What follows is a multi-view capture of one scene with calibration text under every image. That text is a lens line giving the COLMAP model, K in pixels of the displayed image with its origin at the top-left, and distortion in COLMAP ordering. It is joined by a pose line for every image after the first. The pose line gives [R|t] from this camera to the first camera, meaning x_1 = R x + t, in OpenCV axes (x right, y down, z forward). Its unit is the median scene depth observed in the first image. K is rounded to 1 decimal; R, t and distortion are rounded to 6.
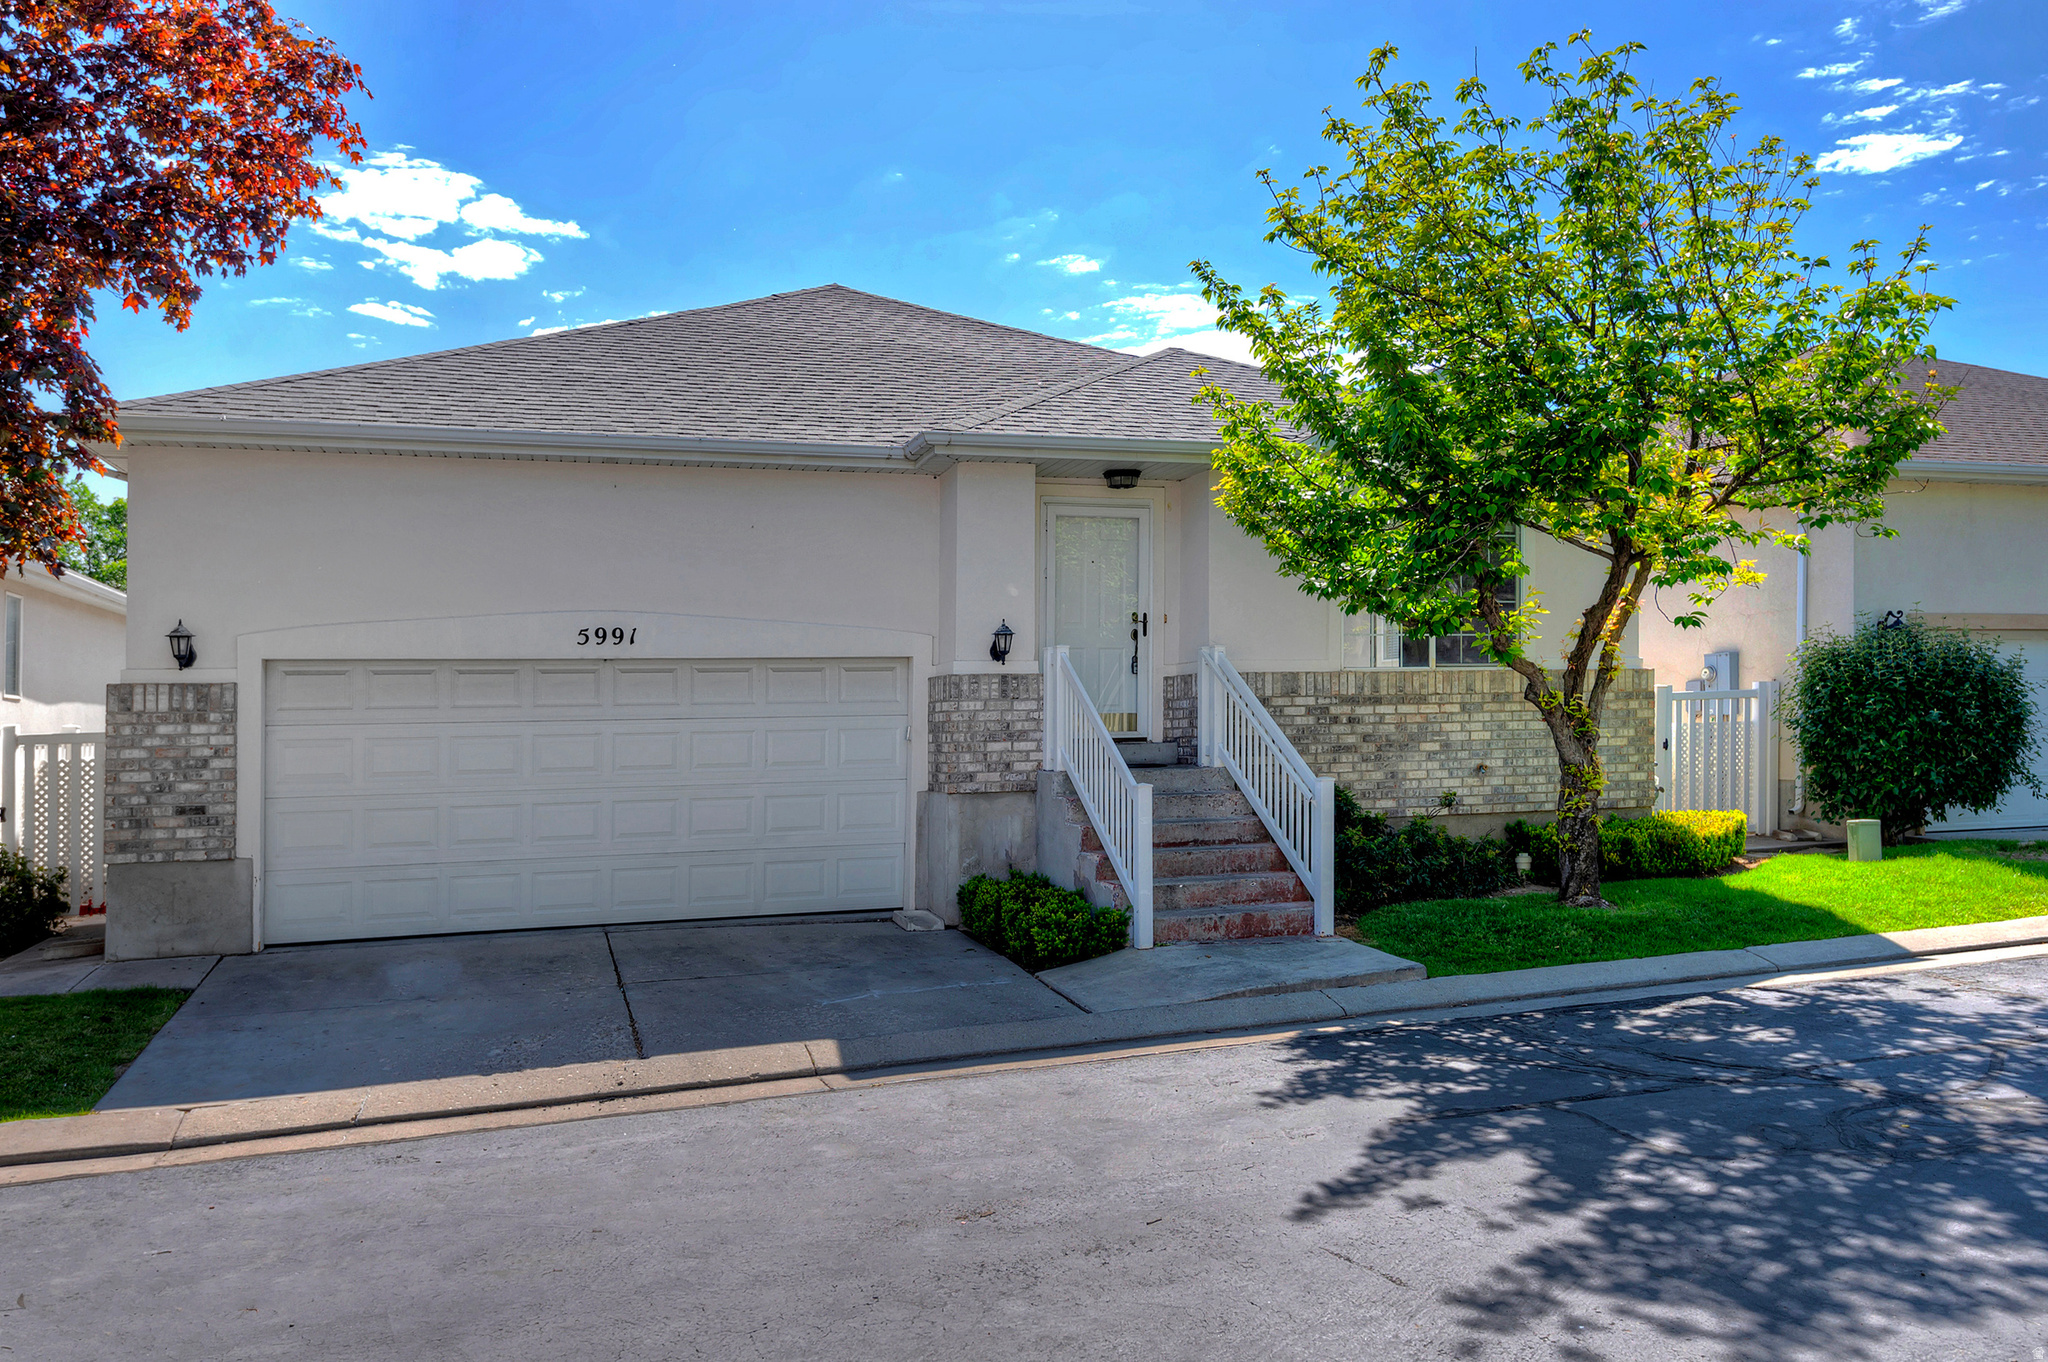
lens RADIAL K [[1495.1, 0, 1023.4], [0, 1495.1, 670.3], [0, 0, 1]] dist [0.022337, -0.007789]
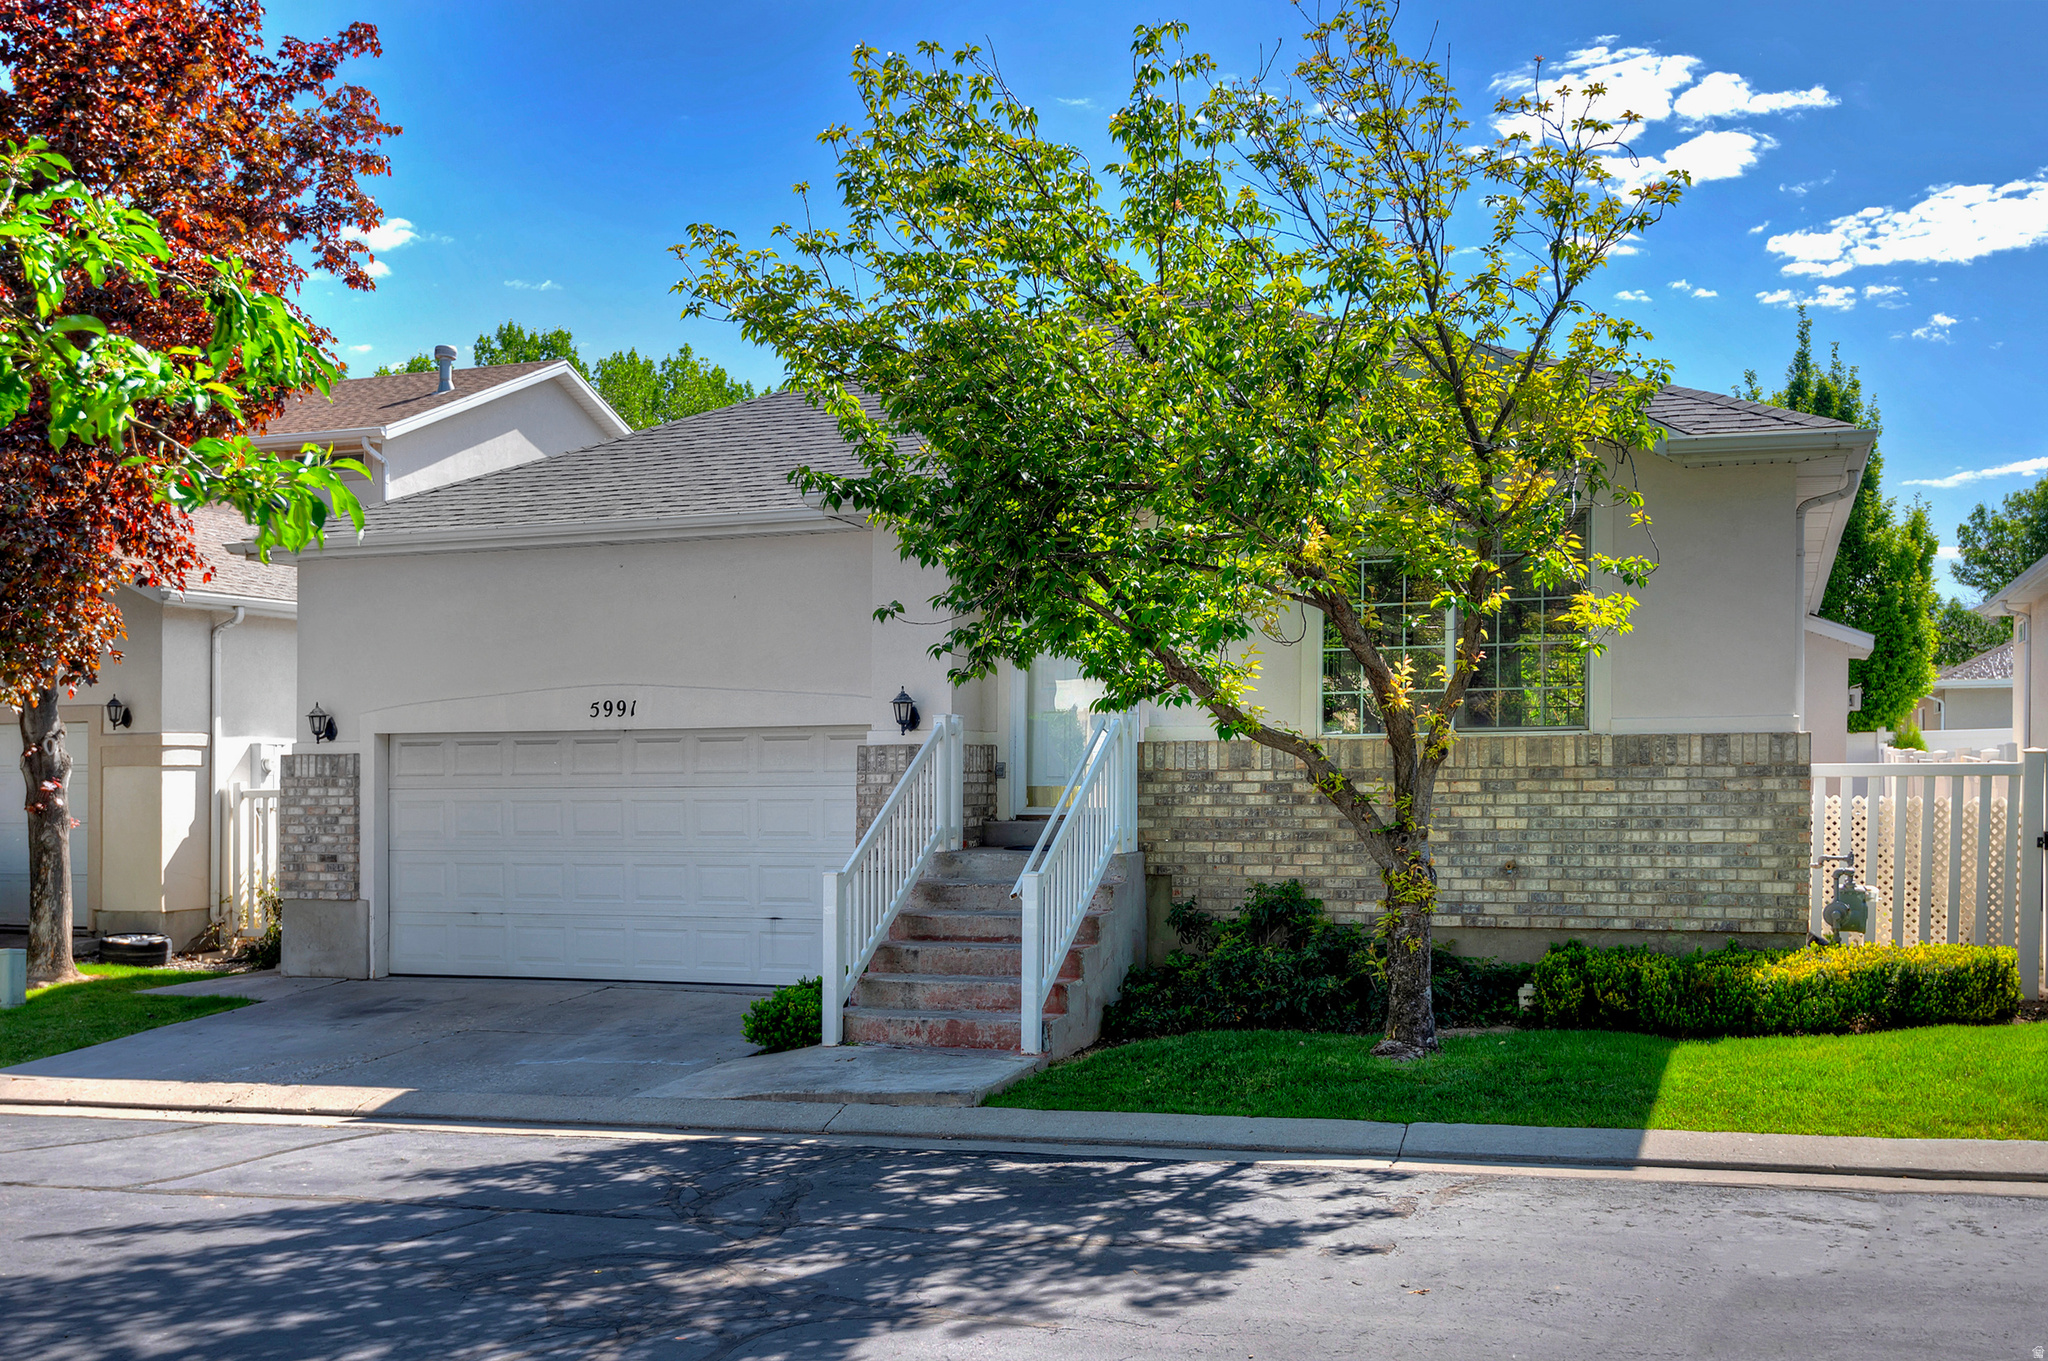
lens RADIAL K [[1892.0, 0, 1023.9], [0, 1892.0, 693.7], [0, 0, 1]] dist [0.017015, 0.000000]
pose [[0.794359, -0.013705, -0.607295, 0.796053], [0.016510, 0.999863, -0.000967, -0.028416], [0.607225, -0.009258, 0.794476, 0.115277]]
